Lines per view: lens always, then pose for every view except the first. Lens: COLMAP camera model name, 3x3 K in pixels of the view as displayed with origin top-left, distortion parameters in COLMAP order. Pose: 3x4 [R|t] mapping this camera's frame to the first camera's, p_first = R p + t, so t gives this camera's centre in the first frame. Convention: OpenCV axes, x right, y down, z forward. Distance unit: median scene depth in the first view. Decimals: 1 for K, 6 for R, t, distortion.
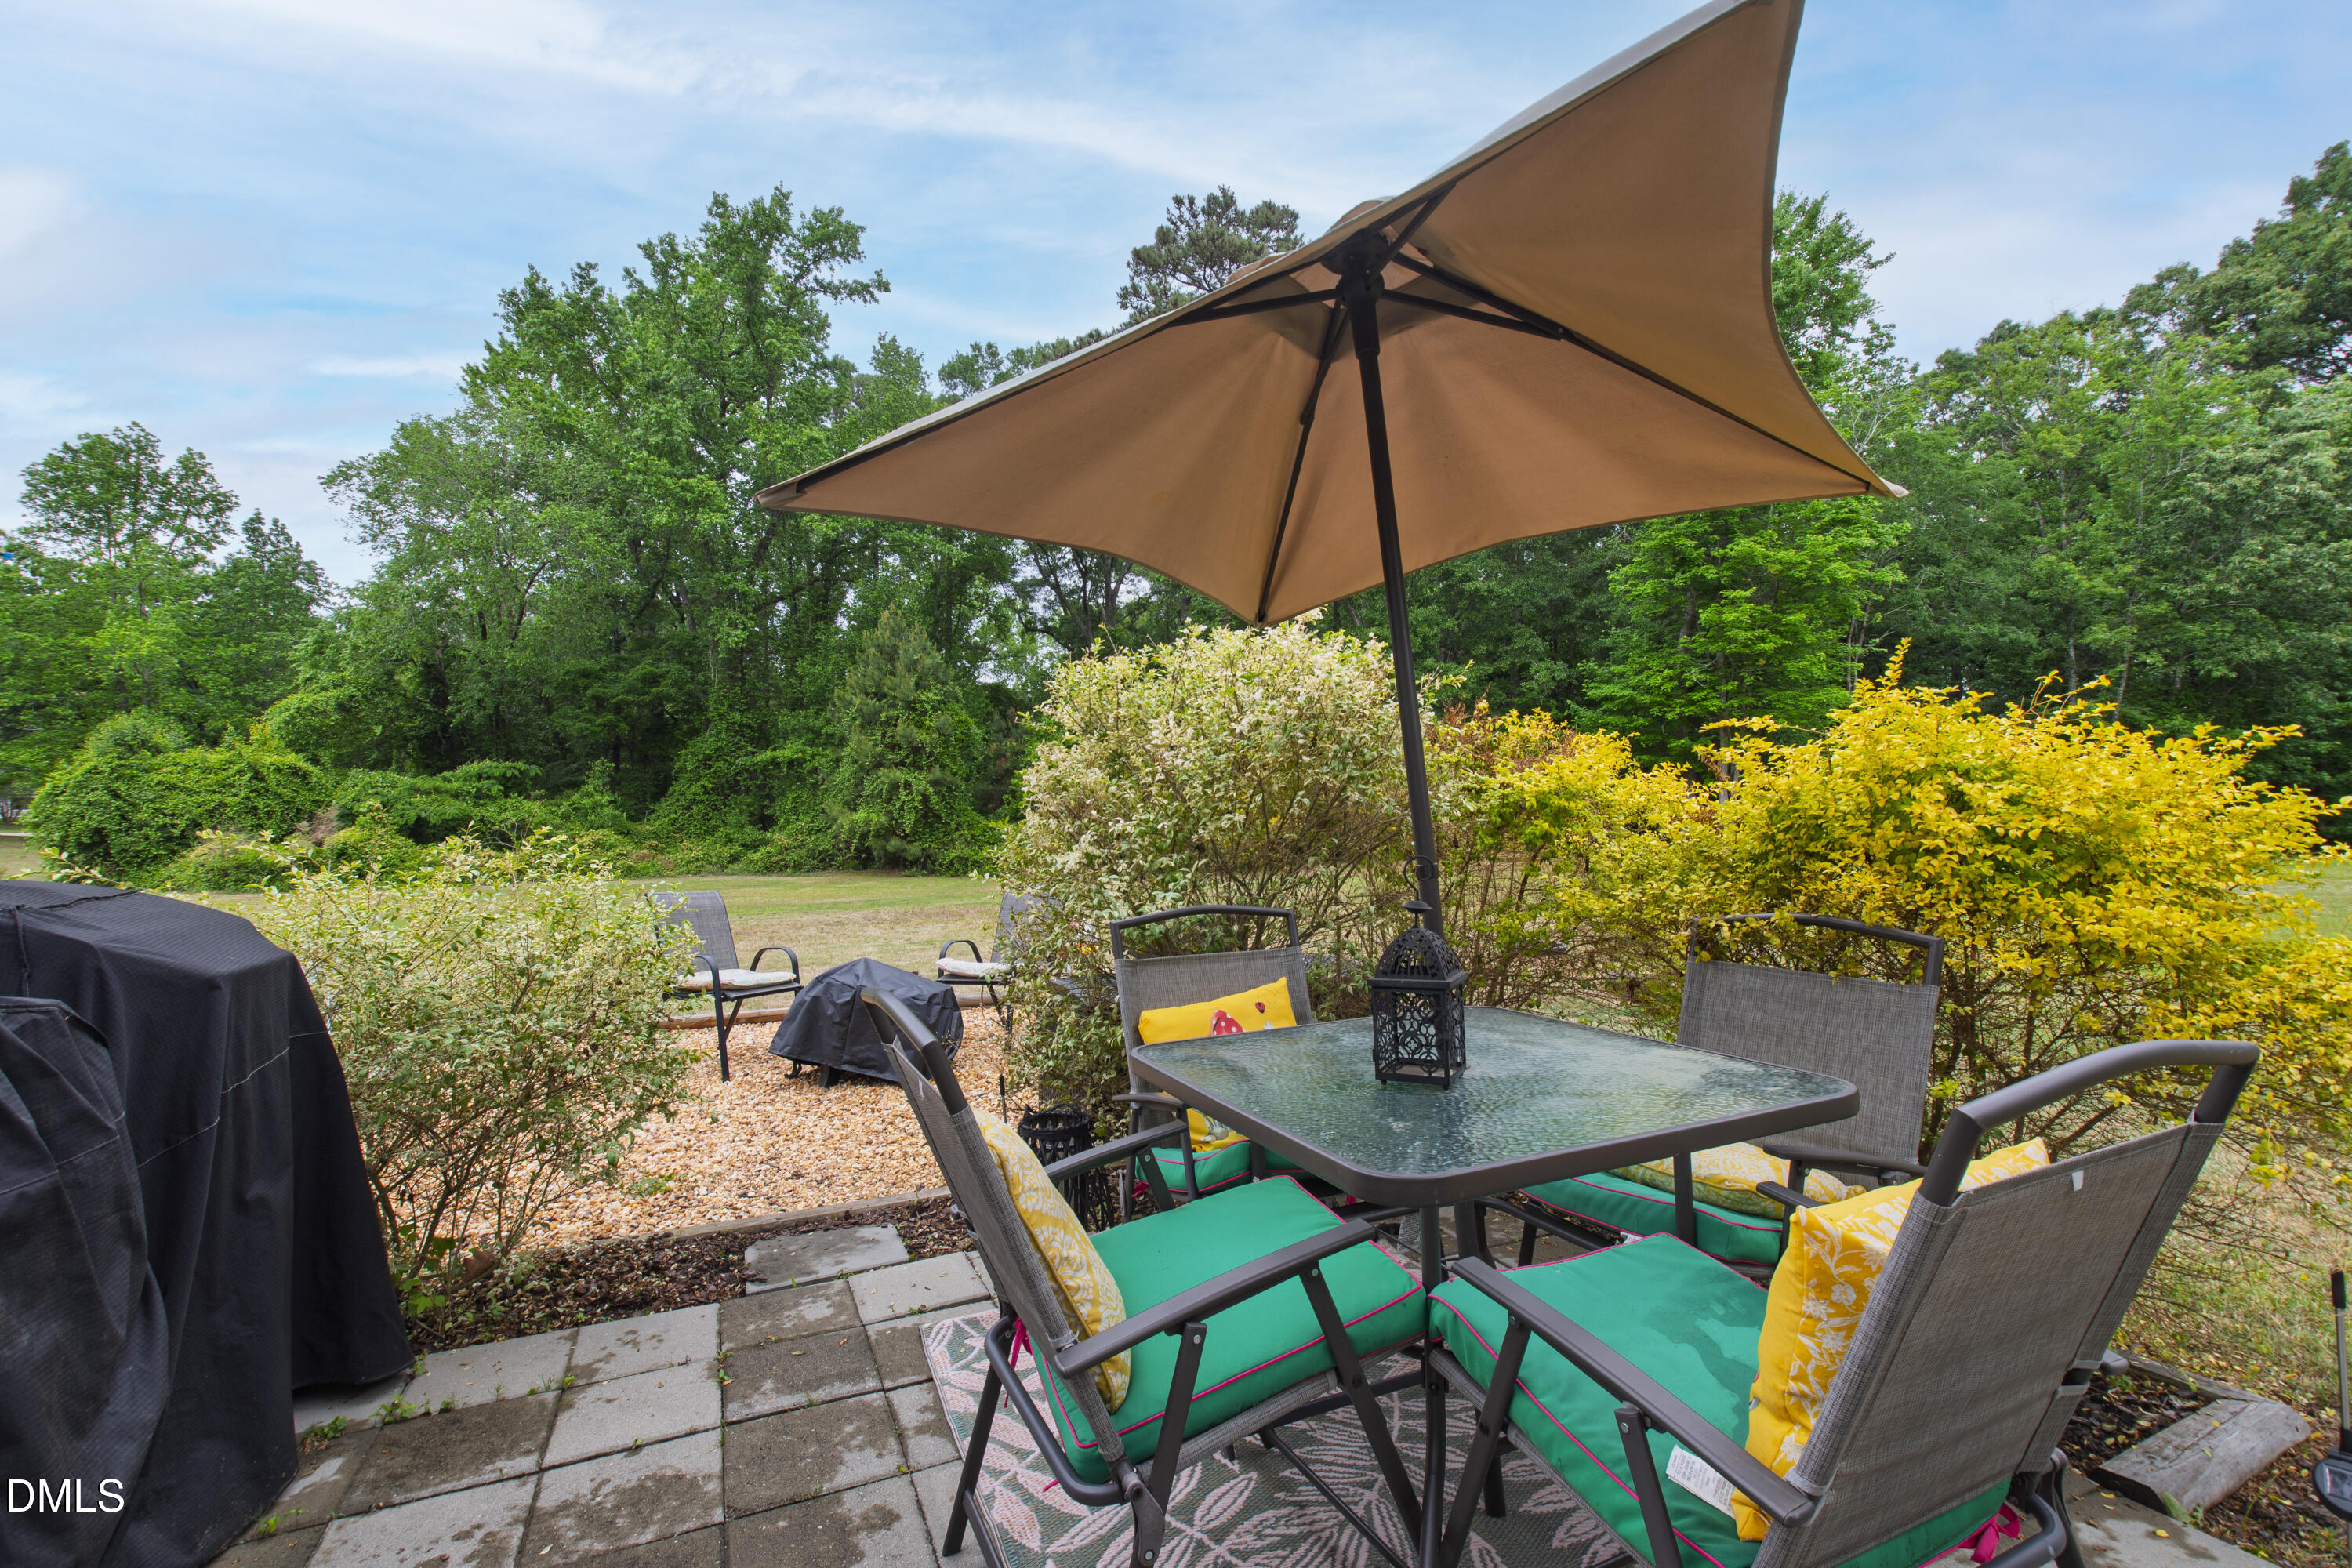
lens RADIAL K [[1036.1, 0, 1170.5], [0, 1036.1, 796.7], [0, 0, 1]] dist [-0.002941, 0.000853]
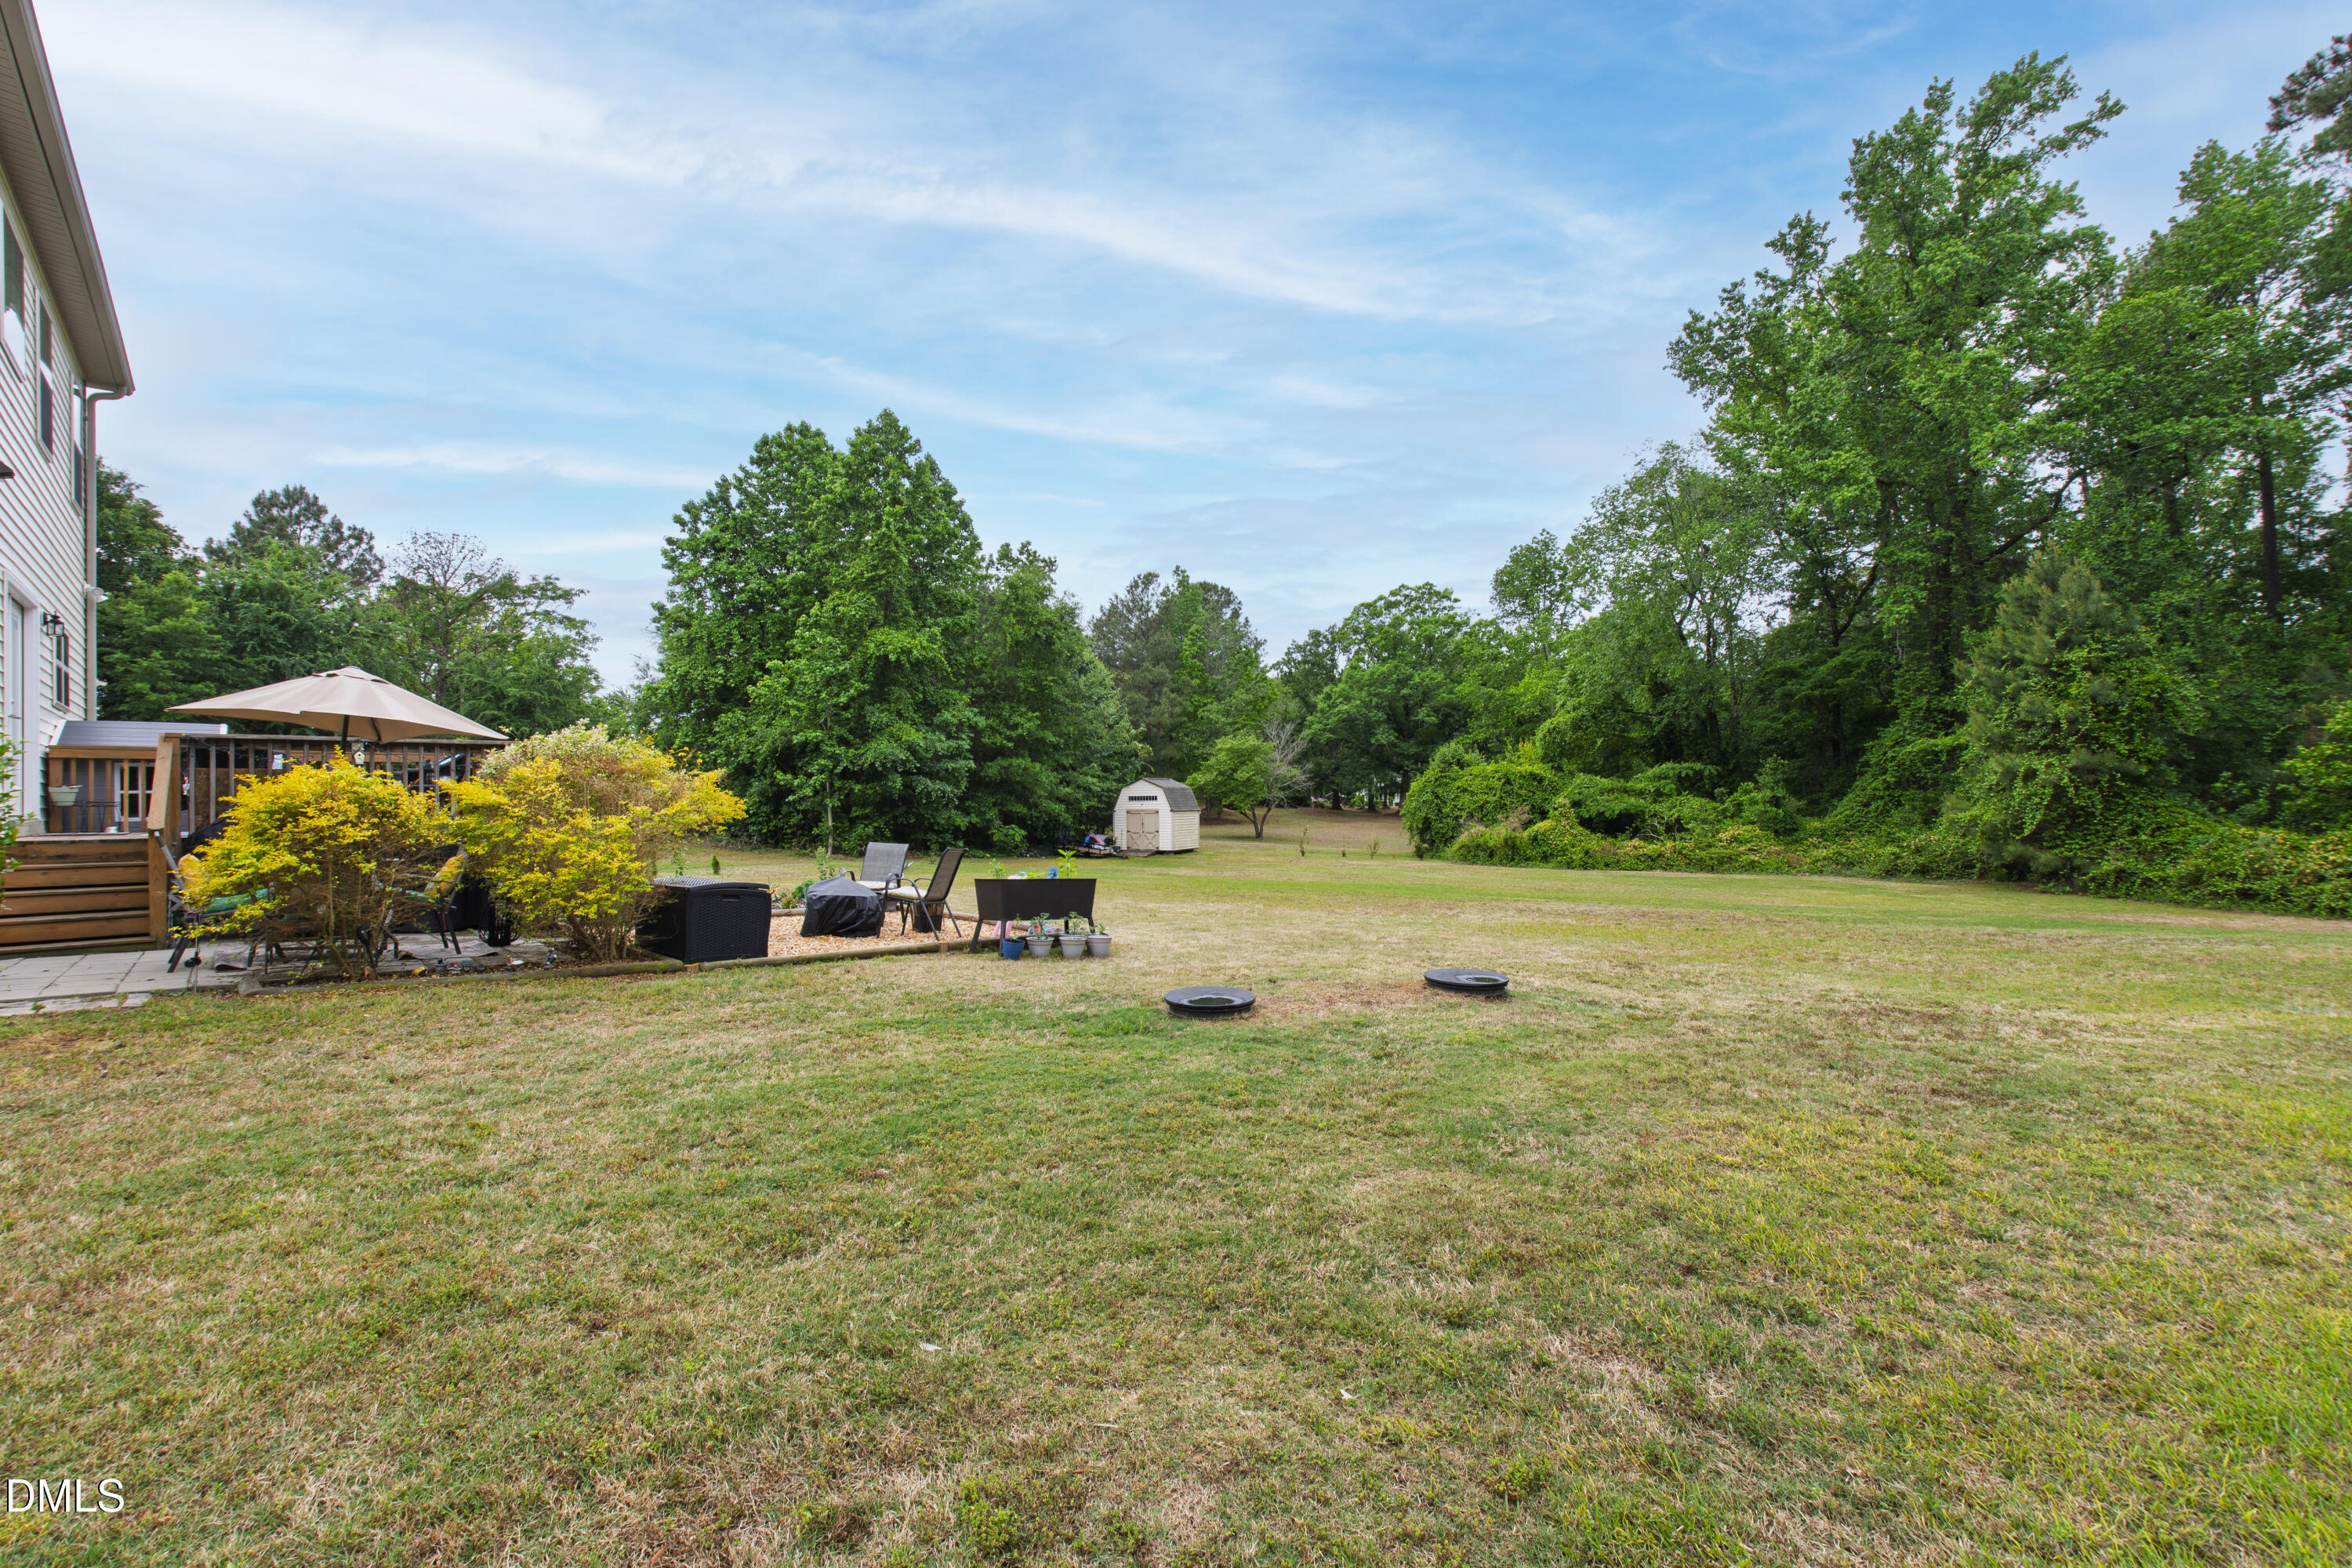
lens RADIAL K [[1036.1, 0, 1178.7], [0, 1036.1, 789.8], [0, 0, 1]] dist [-0.002941, 0.000853]
pose [[0.318460, -0.014542, -0.947825, 0.255075], [0.009014, 0.999884, -0.012312, 0.003942], [0.947894, -0.004623, 0.318554, 0.140620]]
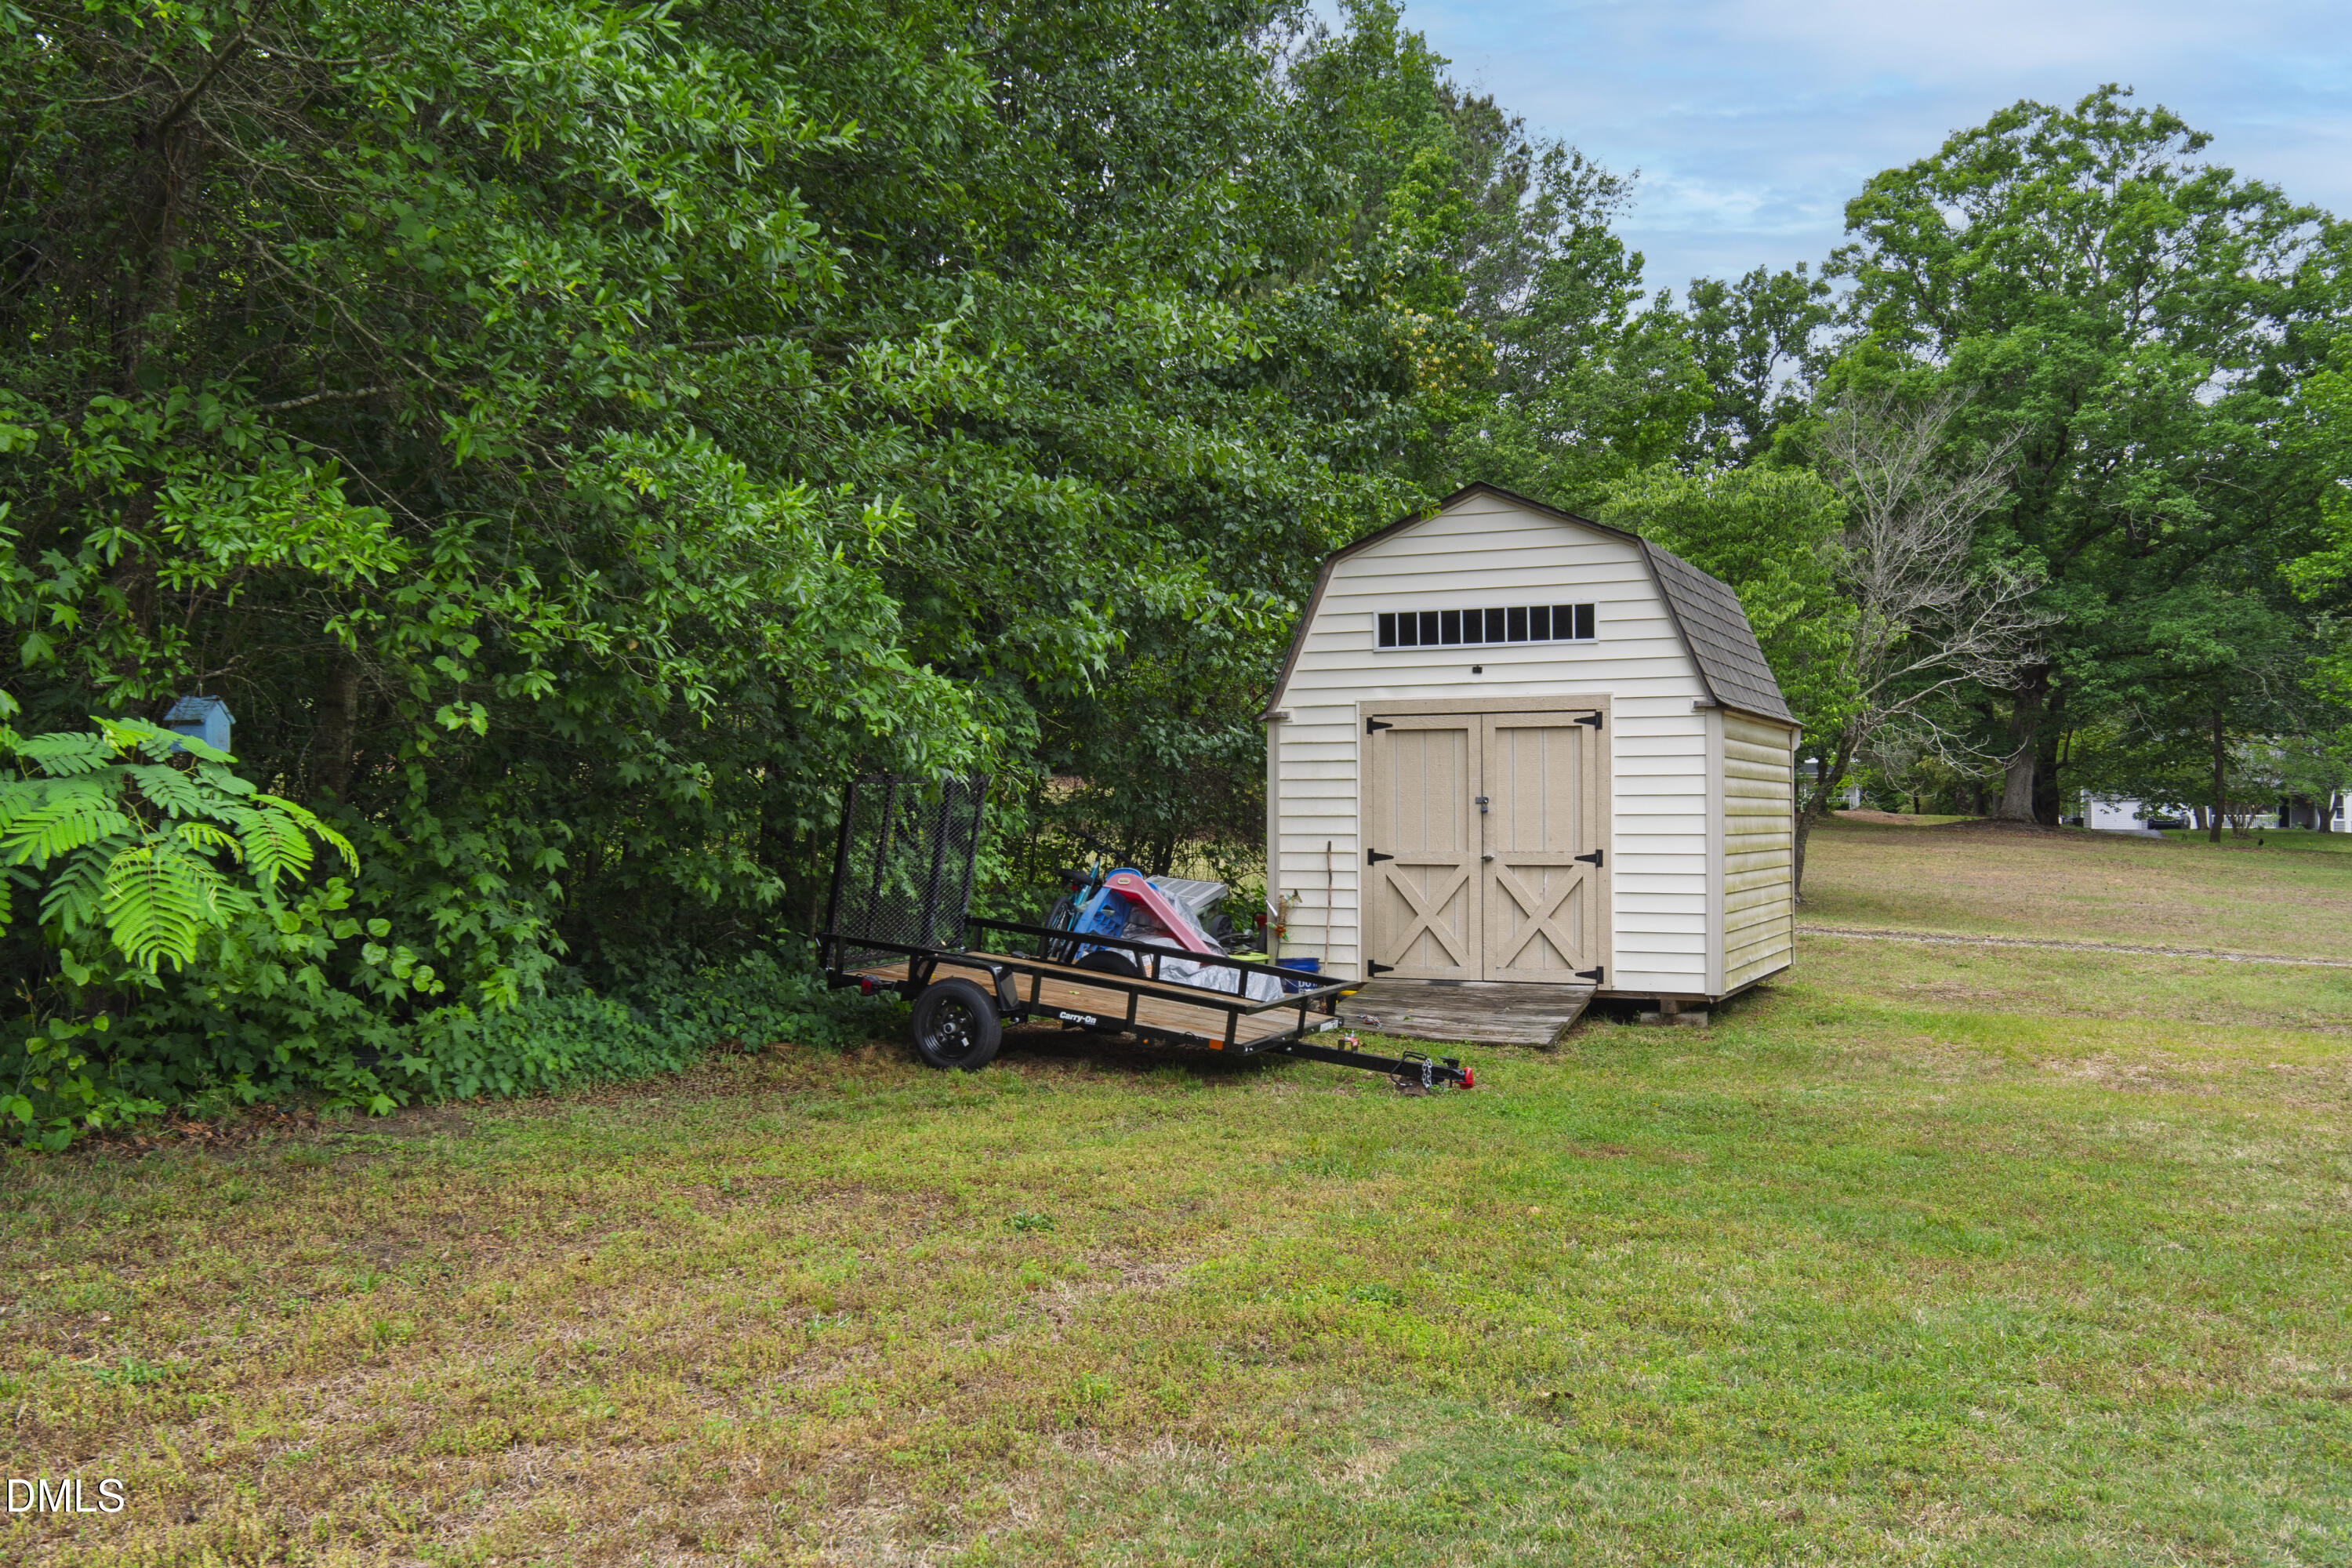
lens RADIAL K [[2038.5, 0, 1173.6], [0, 2038.5, 778.3], [0, 0, 1]] dist [-0.010332, -0.005435]
pose [[0.304249, -0.020143, -0.952380, -0.678996], [0.004333, 0.999795, -0.019762, 0.033309], [0.952583, 0.001886, 0.304274, 0.351838]]
